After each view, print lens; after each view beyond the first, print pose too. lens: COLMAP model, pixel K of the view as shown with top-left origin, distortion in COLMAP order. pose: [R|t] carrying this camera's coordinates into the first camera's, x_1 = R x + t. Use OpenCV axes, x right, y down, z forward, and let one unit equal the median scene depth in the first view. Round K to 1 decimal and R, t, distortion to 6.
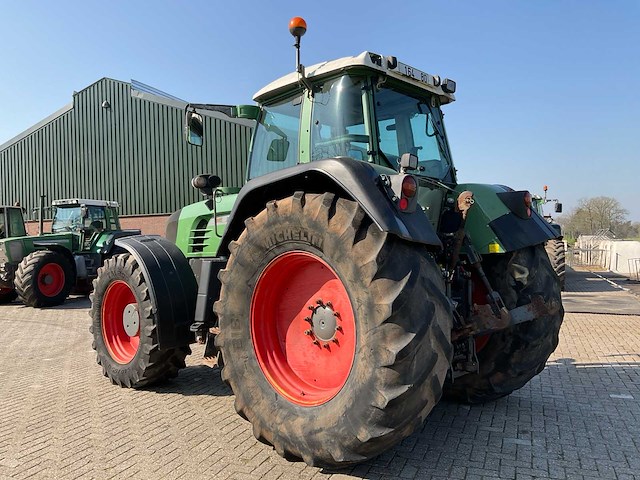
lens RADIAL K [[531.6, 0, 318.6], [0, 531.6, 238.0], [0, 0, 1]] dist [0.064922, -0.101704]
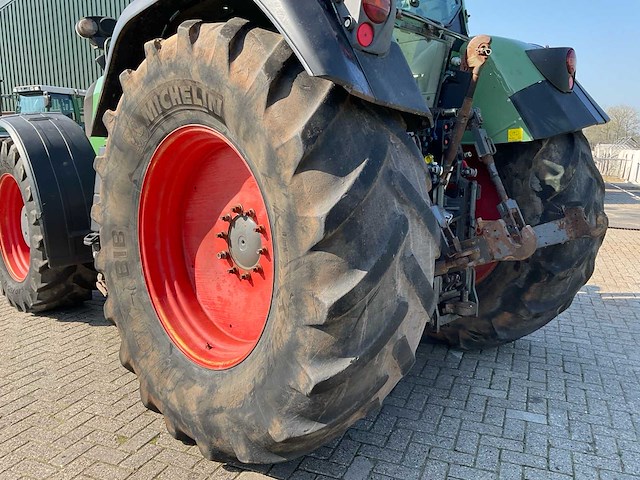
lens RADIAL K [[531.6, 0, 321.9], [0, 531.6, 239.2], [0, 0, 1]] dist [0.064922, -0.101704]
pose [[0.999693, 0.024274, -0.005058, 0.106876], [-0.023000, 0.984021, 0.176562, 0.039873], [0.009263, -0.176391, 0.984277, 0.363024]]
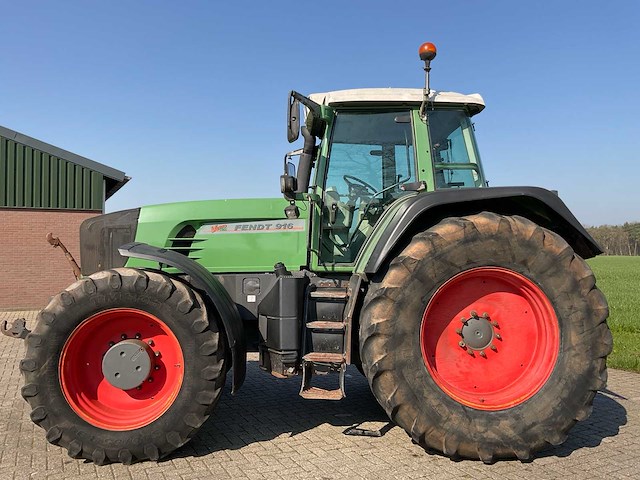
lens RADIAL K [[531.6, 0, 321.7], [0, 531.6, 245.3], [0, 0, 1]] dist [0.064922, -0.101704]
pose [[0.652657, 0.038047, 0.756698, -1.030024], [-0.023572, 0.999275, -0.029913, 0.019813], [-0.757287, 0.001686, 0.653080, 0.522998]]
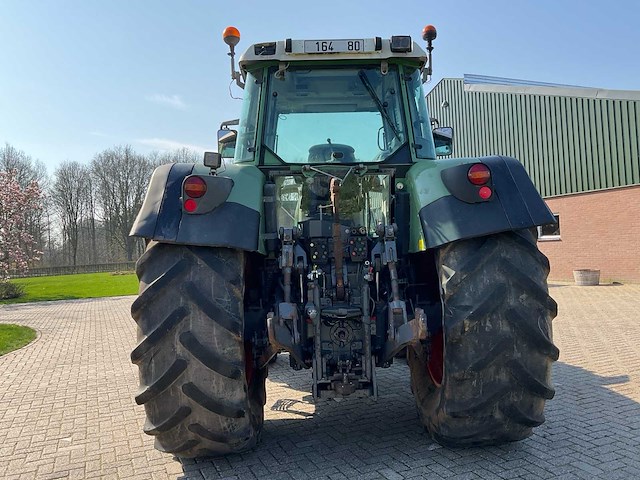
lens RADIAL K [[531.6, 0, 318.2], [0, 531.6, 236.9], [0, 0, 1]] dist [0.064922, -0.101704]
pose [[0.702200, -0.024570, -0.711556, 0.885520], [0.037157, 0.999307, 0.002163, 0.000977], [0.711010, -0.027958, 0.702626, 0.410138]]
